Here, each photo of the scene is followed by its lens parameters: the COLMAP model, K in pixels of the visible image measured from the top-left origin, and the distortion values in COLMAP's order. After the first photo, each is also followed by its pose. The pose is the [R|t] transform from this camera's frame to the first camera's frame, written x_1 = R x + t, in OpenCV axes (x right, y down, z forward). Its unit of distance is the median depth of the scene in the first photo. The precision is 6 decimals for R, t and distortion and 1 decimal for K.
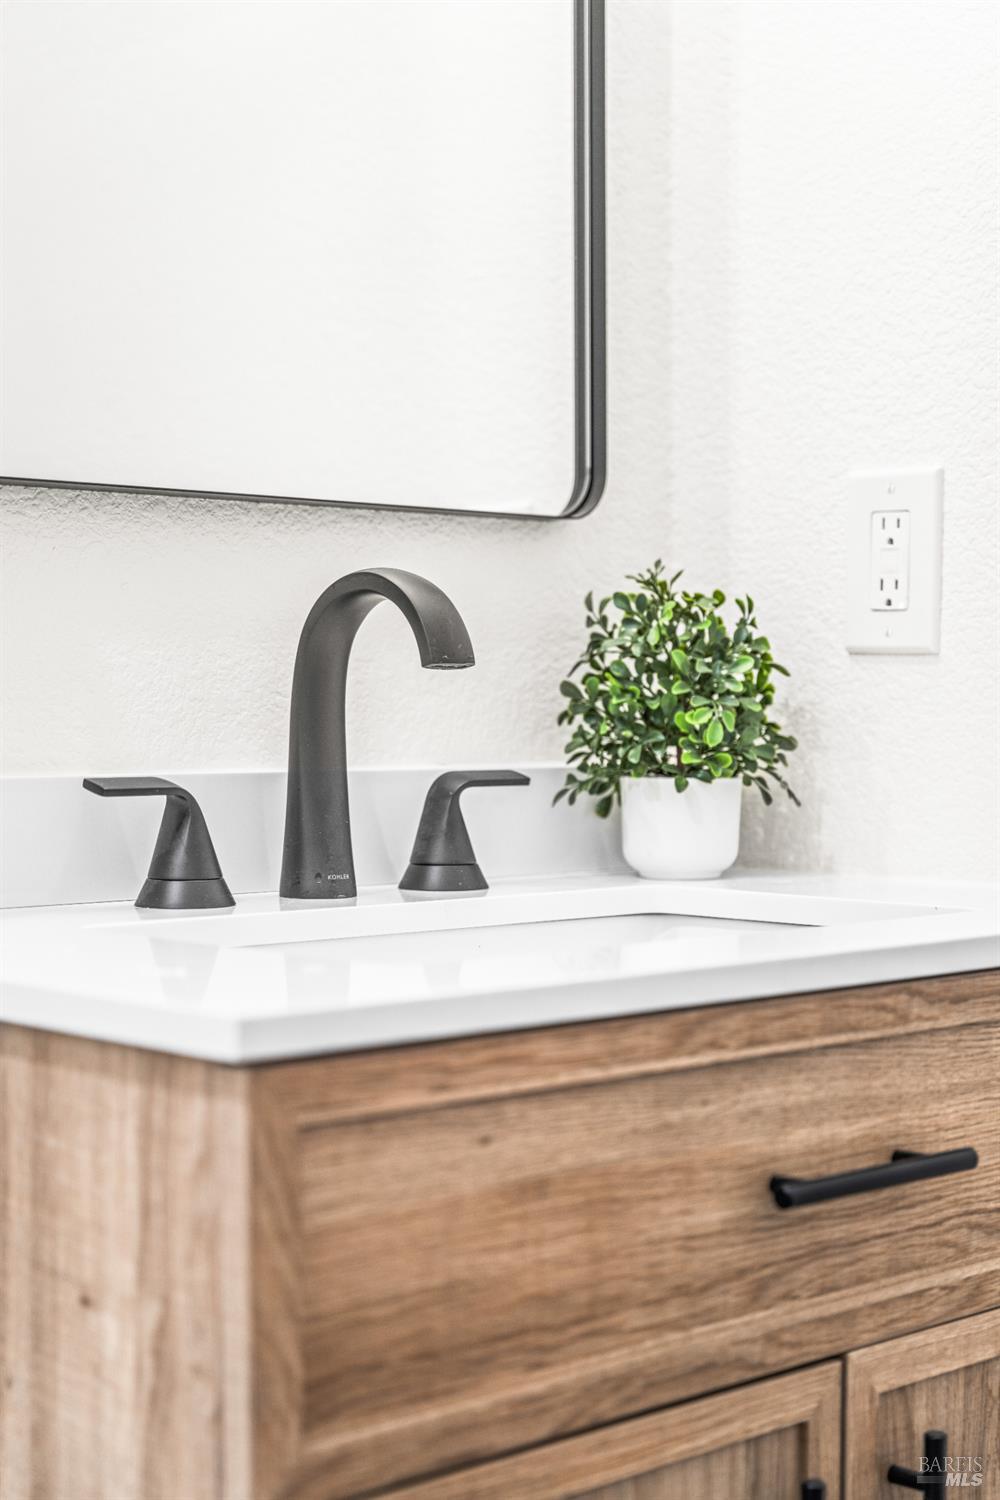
lens RADIAL K [[2127.6, 0, 500.0], [0, 2127.6, 750.0], [0, 0, 1]] dist [-0.015966, -0.042202]
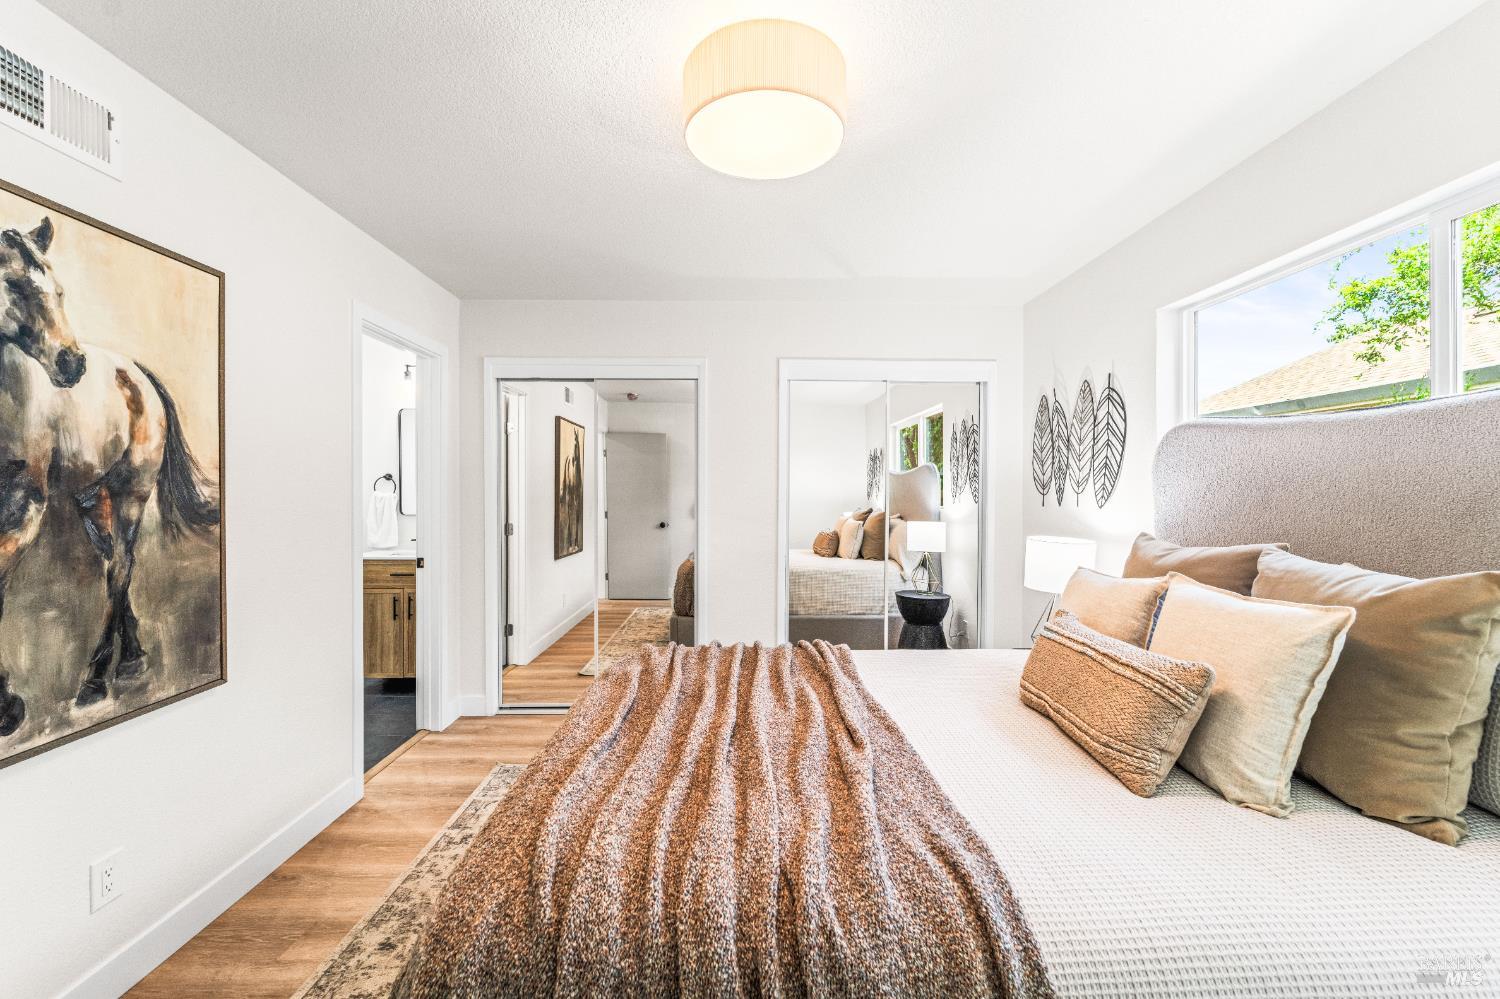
lens RADIAL K [[619.0, 0, 742.7], [0, 619.0, 494.4], [0, 0, 1]] dist [-0.000120, -0.000448]
pose [[0.781219, 0.003648, -0.624246, 4.113461], [-0.019623, 0.999632, -0.018716, -0.255271], [0.623948, 0.026871, 0.781003, -0.655005]]
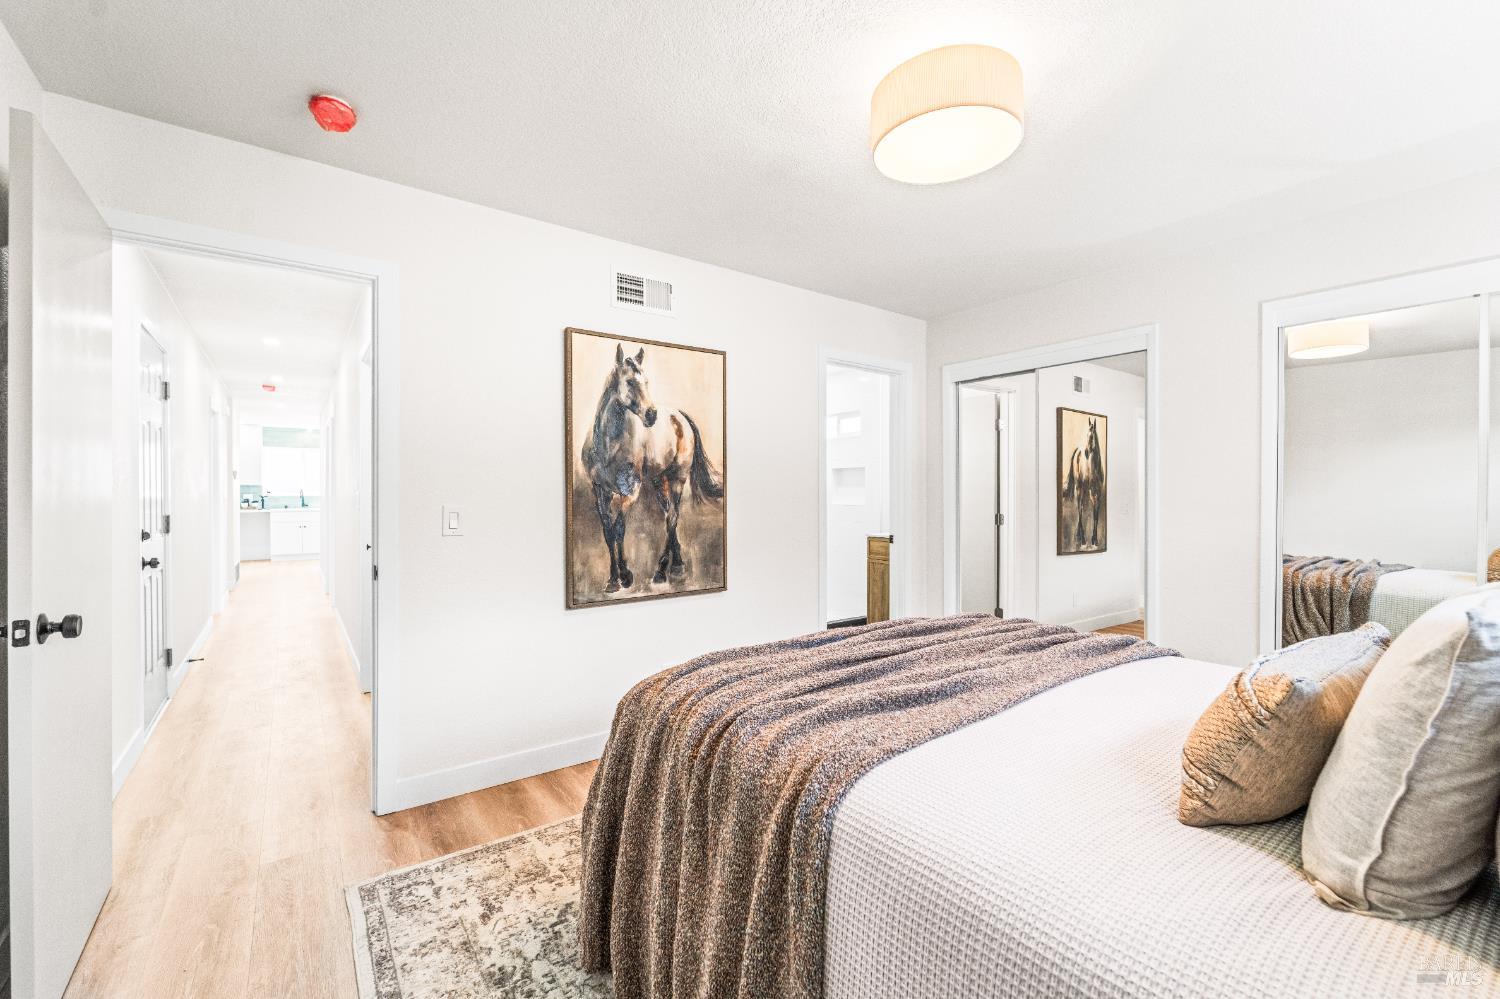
lens RADIAL K [[619.0, 0, 742.7], [0, 619.0, 494.4], [0, 0, 1]] dist [-0.000120, -0.000448]
pose [[-0.060741, -0.000370, -0.998154, 4.893051], [-0.029069, 0.999576, 0.001399, -0.196474], [0.997730, 0.029101, -0.060726, 0.082385]]
